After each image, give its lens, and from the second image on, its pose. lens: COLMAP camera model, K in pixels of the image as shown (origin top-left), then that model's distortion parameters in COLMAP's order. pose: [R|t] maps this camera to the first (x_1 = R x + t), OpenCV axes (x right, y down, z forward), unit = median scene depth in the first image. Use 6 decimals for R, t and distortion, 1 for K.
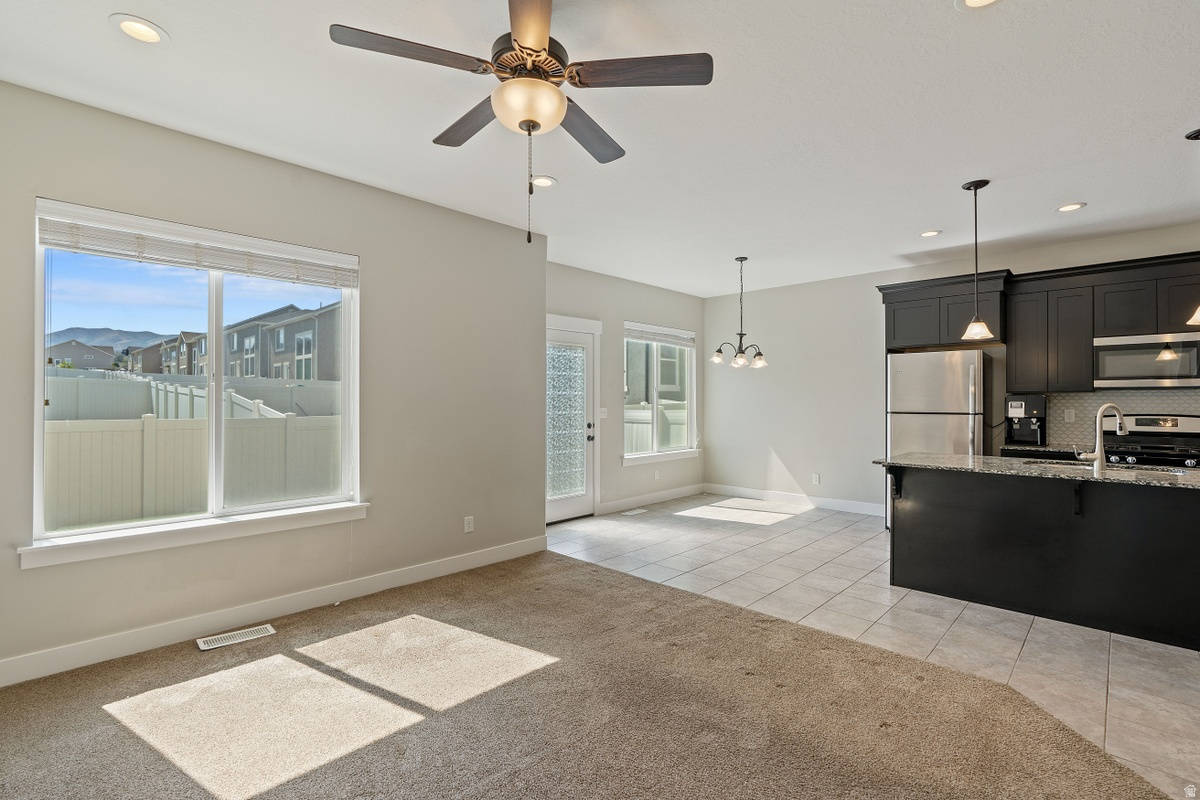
lens RADIAL K [[542.2, 0, 630.2], [0, 542.2, 400.4], [0, 0, 1]] dist [0.004650, 0.000536]
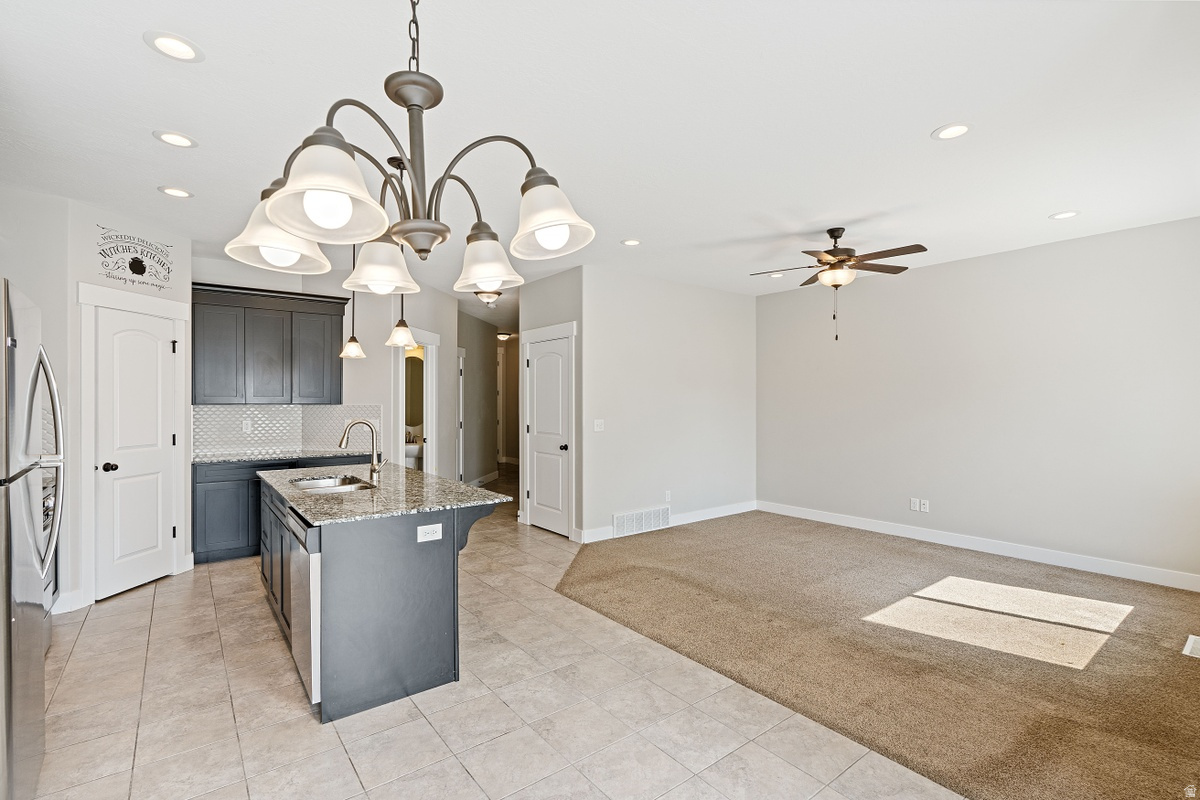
lens RADIAL K [[547.6, 0, 615.5], [0, 547.6, 399.0], [0, 0, 1]] dist [-0.000126, 0.000233]
pose [[-0.985242, -0.001820, 0.171156, 0.128527], [-0.002042, 0.999997, -0.001124, -0.022279], [-0.171153, -0.001457, -0.985243, 1.384975]]
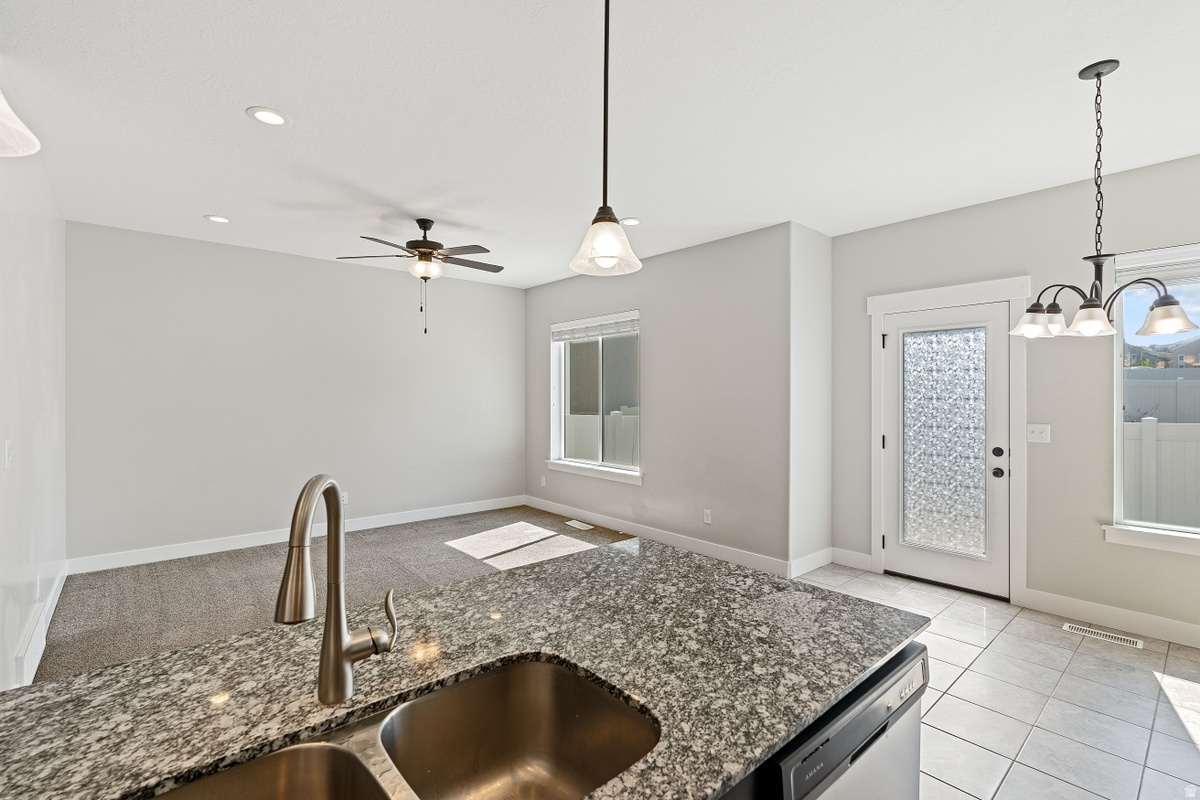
lens RADIAL K [[545.8, 0, 597.2], [0, 545.8, 393.4], [0, 0, 1]] dist [-0.028862, -0.000098]
pose [[-0.137587, 0.000118, -0.990490, 0.765779], [-0.001831, 0.999998, 0.000374, -0.024710], [0.990488, 0.001865, -0.137587, 0.822947]]
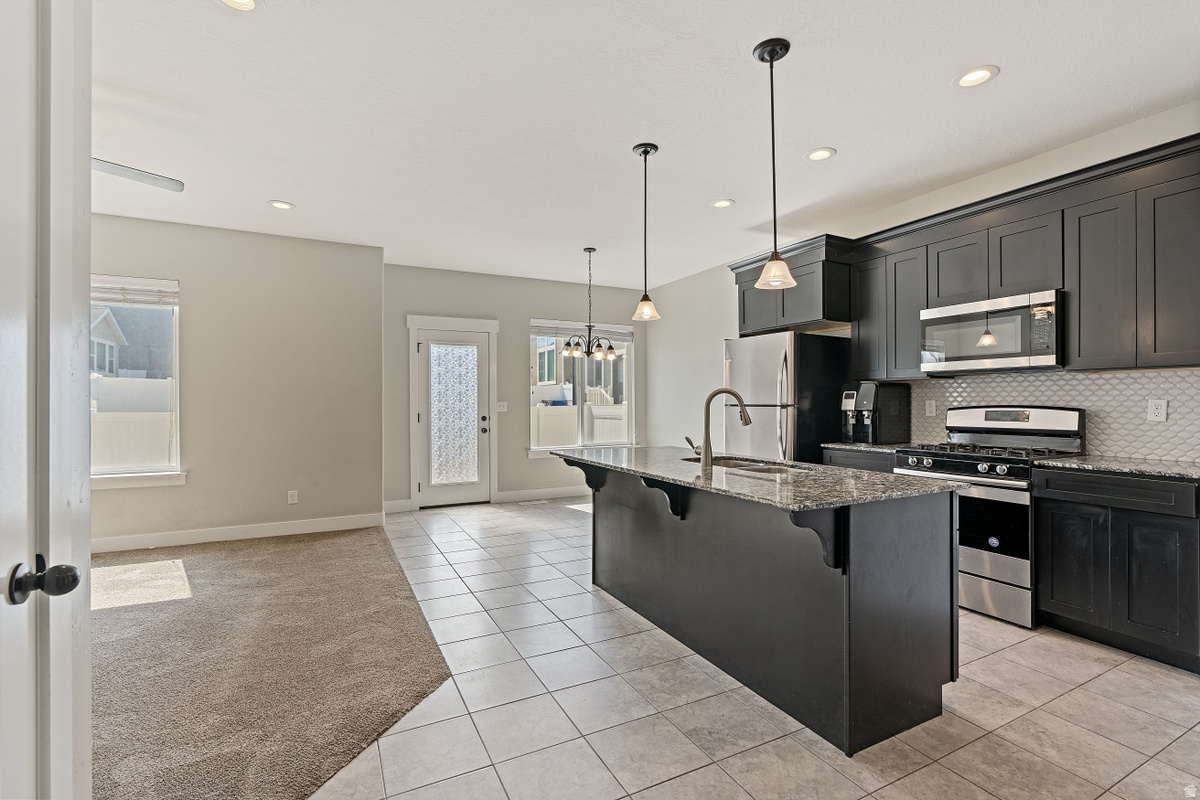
lens RADIAL K [[547.6, 0, 615.5], [0, 547.6, 399.0], [0, 0, 1]] dist [-0.000126, 0.000233]
pose [[0.940272, -0.003601, -0.340405, 0.696360], [0.001820, 0.999983, -0.005551, 0.019098], [0.340419, 0.004600, 0.940262, 0.095529]]
